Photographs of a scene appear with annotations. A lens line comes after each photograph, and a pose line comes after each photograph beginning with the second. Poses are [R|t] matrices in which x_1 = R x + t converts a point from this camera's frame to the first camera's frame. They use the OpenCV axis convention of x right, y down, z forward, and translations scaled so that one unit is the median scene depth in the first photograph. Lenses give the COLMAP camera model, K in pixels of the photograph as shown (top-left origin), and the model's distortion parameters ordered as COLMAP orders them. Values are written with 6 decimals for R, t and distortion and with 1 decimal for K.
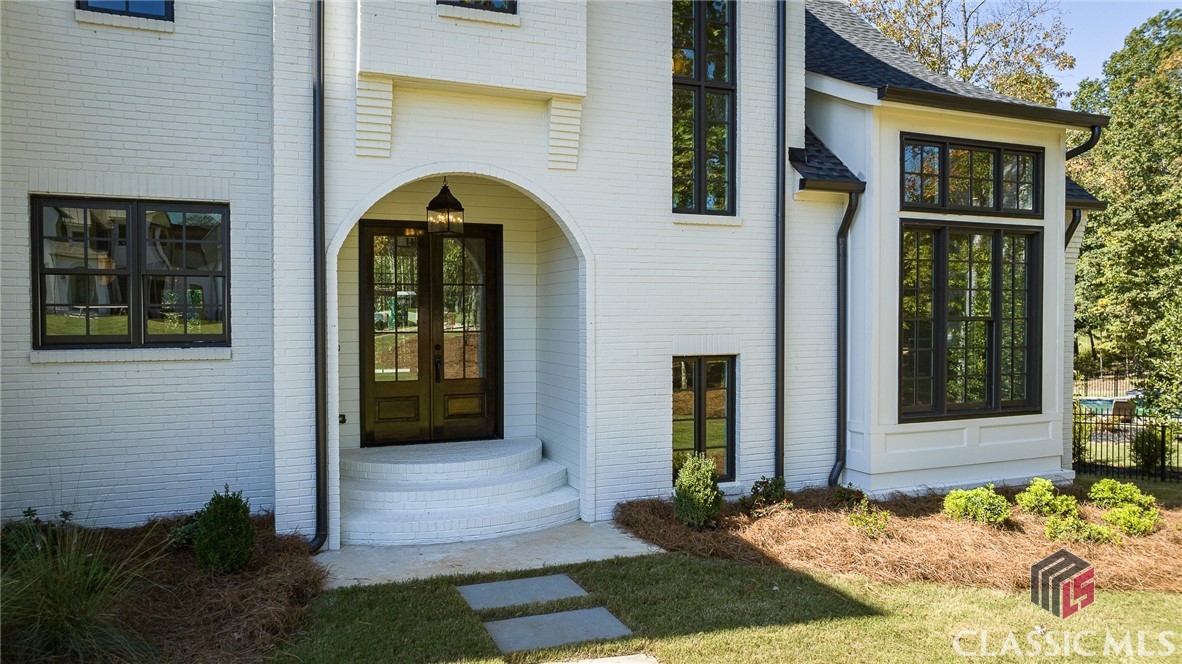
lens RADIAL K [[836.6, 0, 594.0], [0, 836.6, 332.1], [0, 0, 1]] dist [-0.016231, -0.005325]
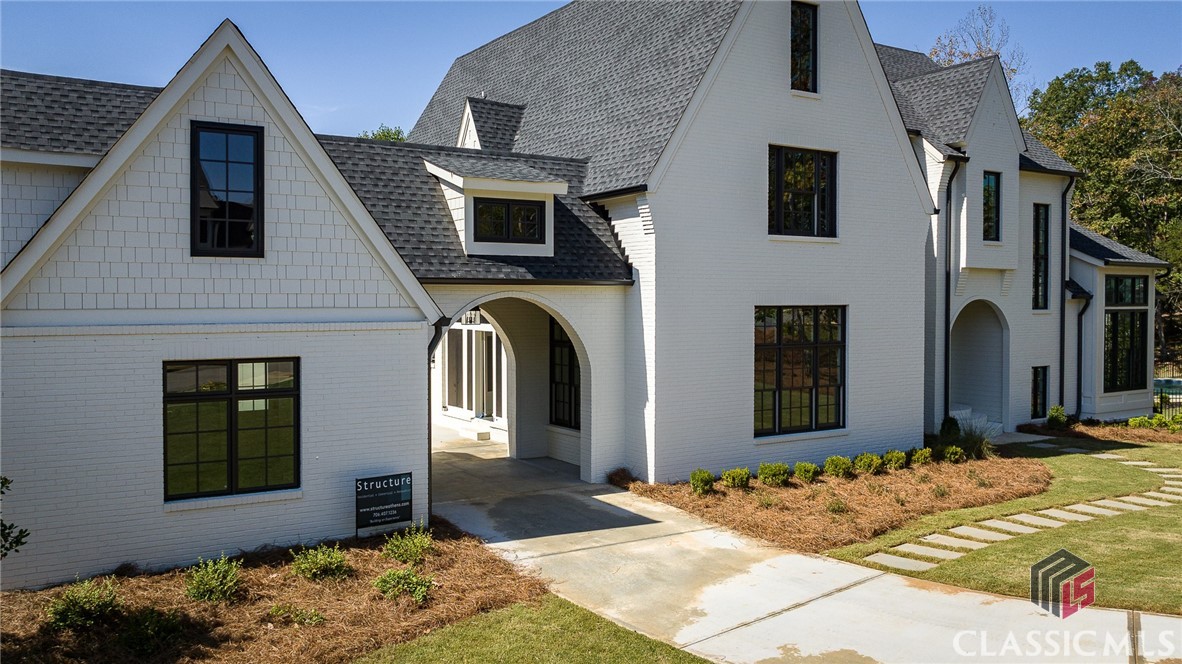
lens RADIAL K [[956.1, 0, 586.6], [0, 956.1, 319.4], [0, 0, 1]] dist [-0.018021, -0.004454]
pose [[0.985454, -0.003224, 0.169913, -1.649638], [0.003953, 0.999984, -0.003952, -0.104405], [-0.169897, 0.004566, 0.985451, -1.531641]]
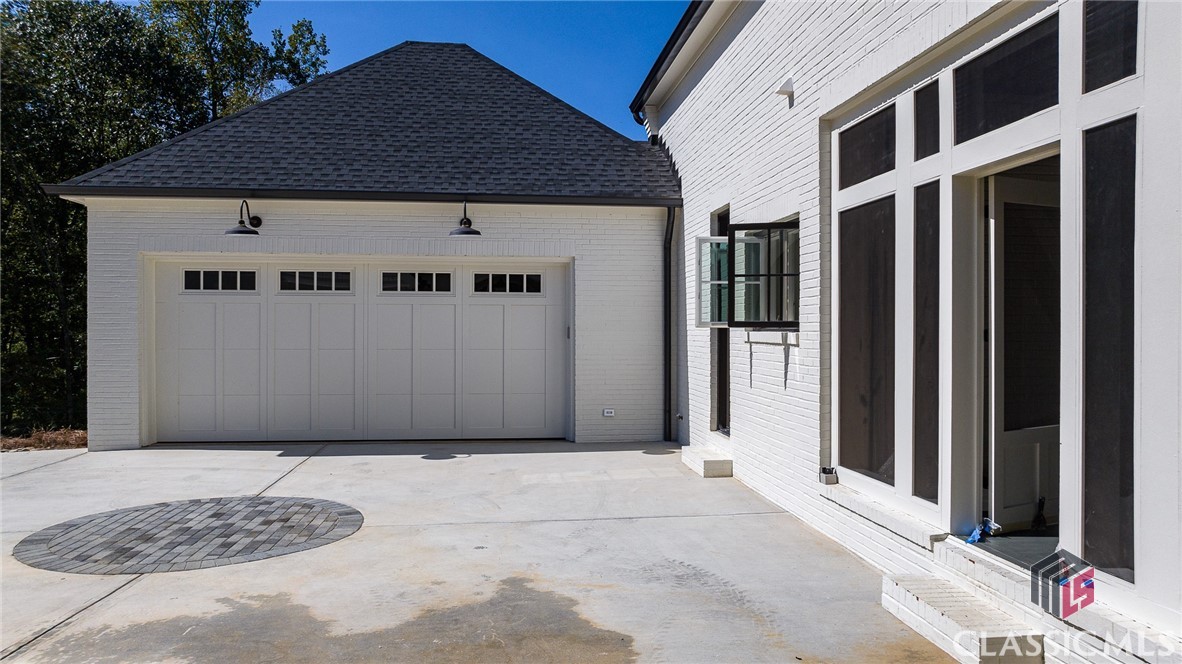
lens RADIAL K [[836.6, 0, 594.0], [0, 836.6, 332.1], [0, 0, 1]] dist [-0.016231, -0.005325]
pose [[0.964705, 0.002527, -0.263321, -1.592885], [-0.007396, 0.999820, -0.017500, 0.023038], [0.263229, 0.018830, 0.964550, 0.415143]]
